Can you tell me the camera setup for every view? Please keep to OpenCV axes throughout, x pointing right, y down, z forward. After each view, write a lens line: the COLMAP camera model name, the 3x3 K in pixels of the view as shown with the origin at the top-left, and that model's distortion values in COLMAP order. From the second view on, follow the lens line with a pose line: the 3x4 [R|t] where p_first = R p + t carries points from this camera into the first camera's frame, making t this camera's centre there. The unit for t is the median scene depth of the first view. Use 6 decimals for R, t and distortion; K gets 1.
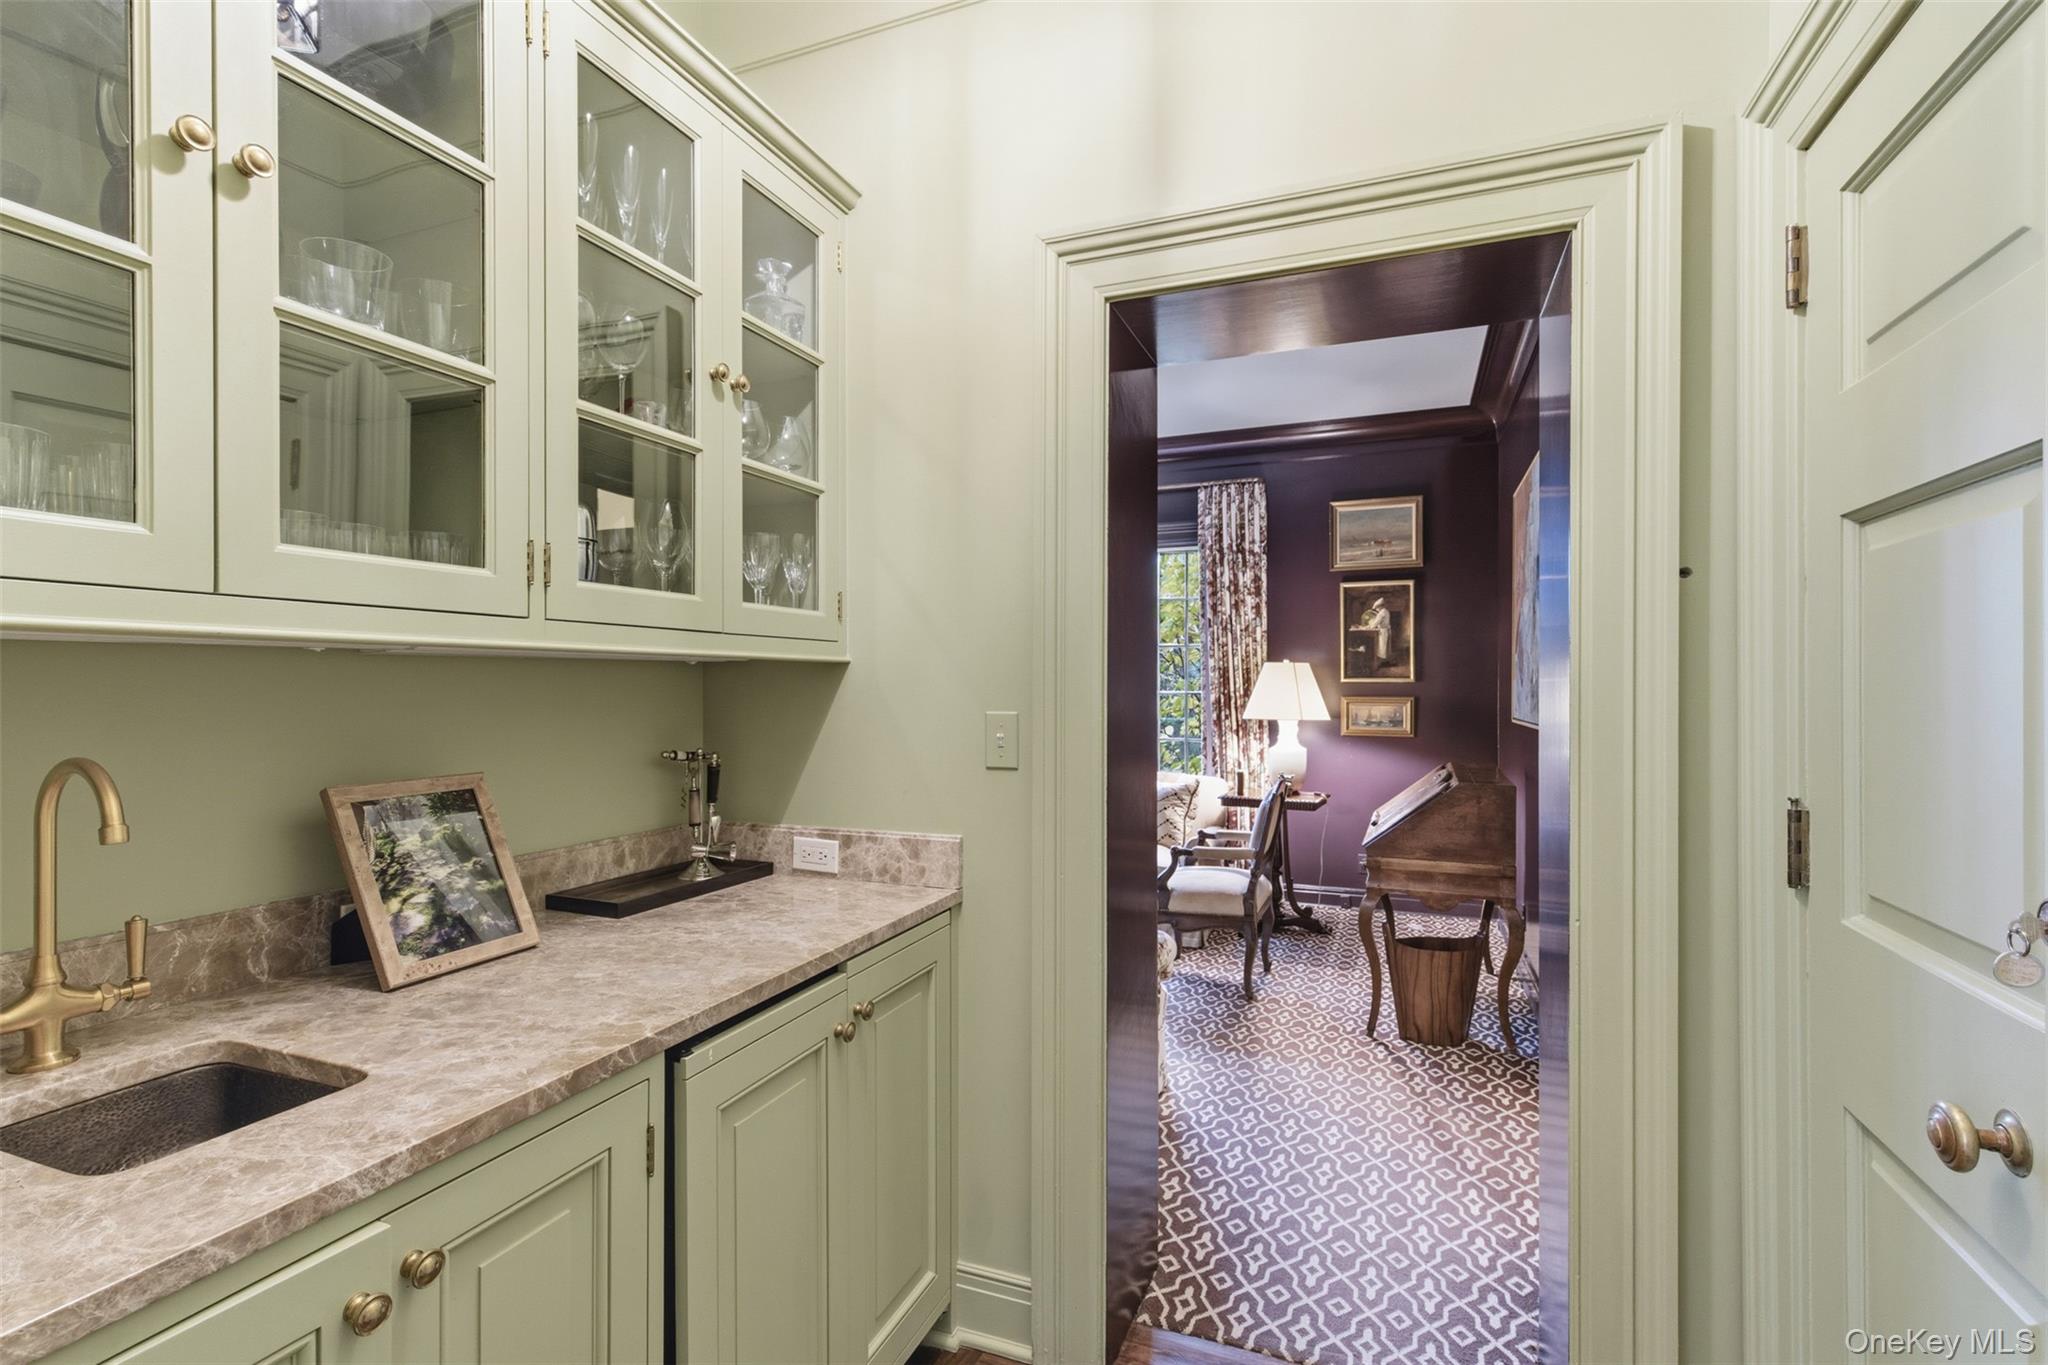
lens RADIAL K [[936.7, 0, 1042.5], [0, 936.7, 683.4], [0, 0, 1]] dist [-0.001052, 0.000557]
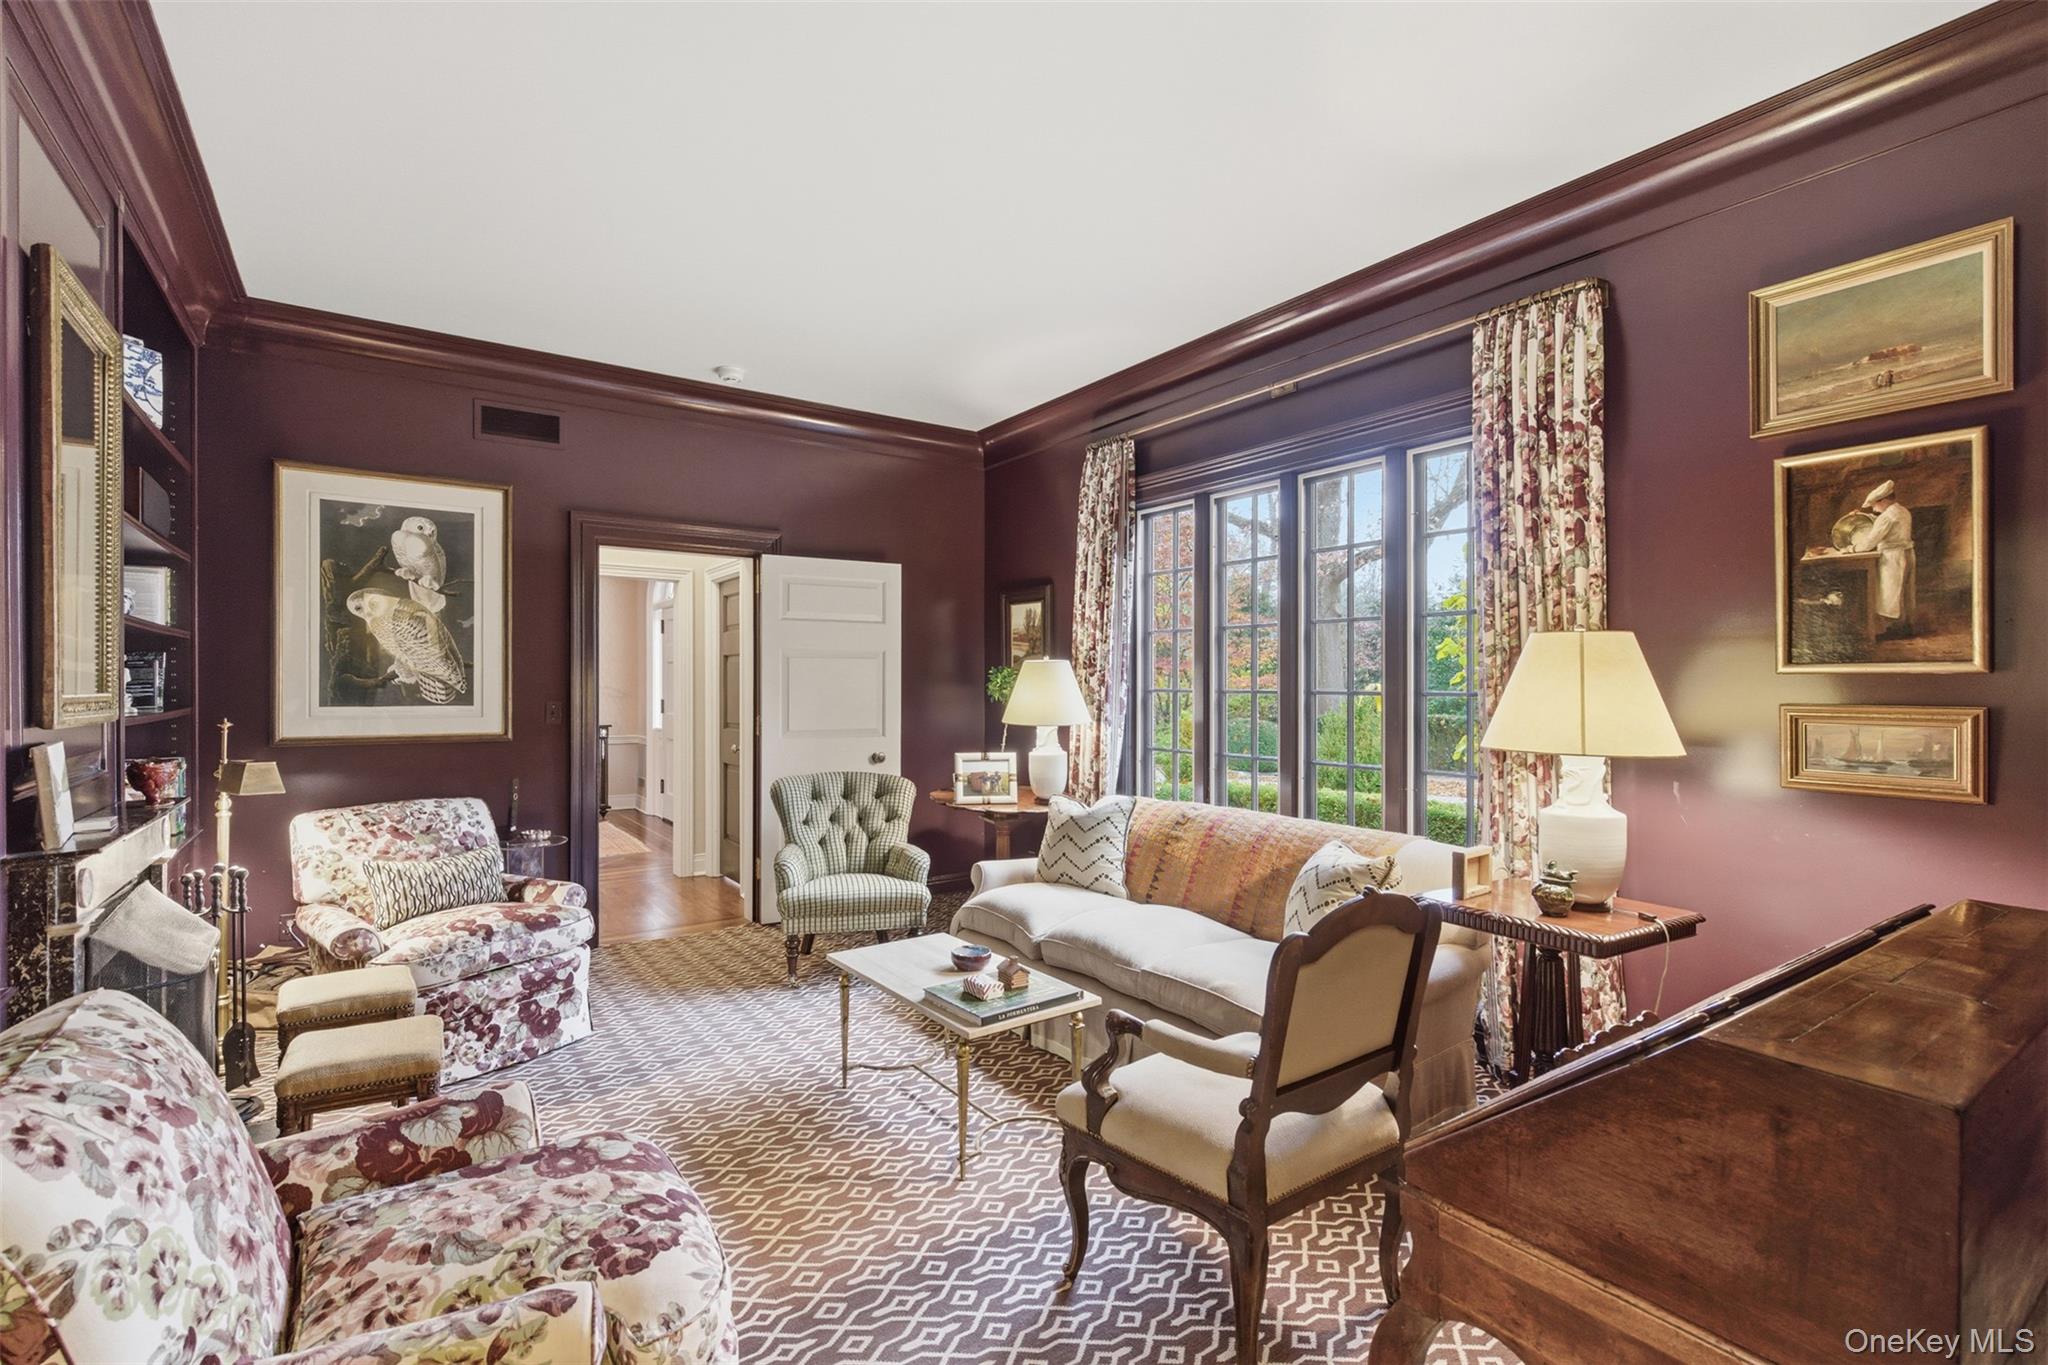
lens RADIAL K [[936.7, 0, 1014.3], [0, 936.7, 683.3], [0, 0, 1]] dist [-0.001052, 0.000557]
pose [[0.834674, 0.001980, -0.550741, 0.254100], [-0.002225, 0.999998, 0.000224, 0.004325], [0.550740, 0.001038, 0.834676, 0.396765]]
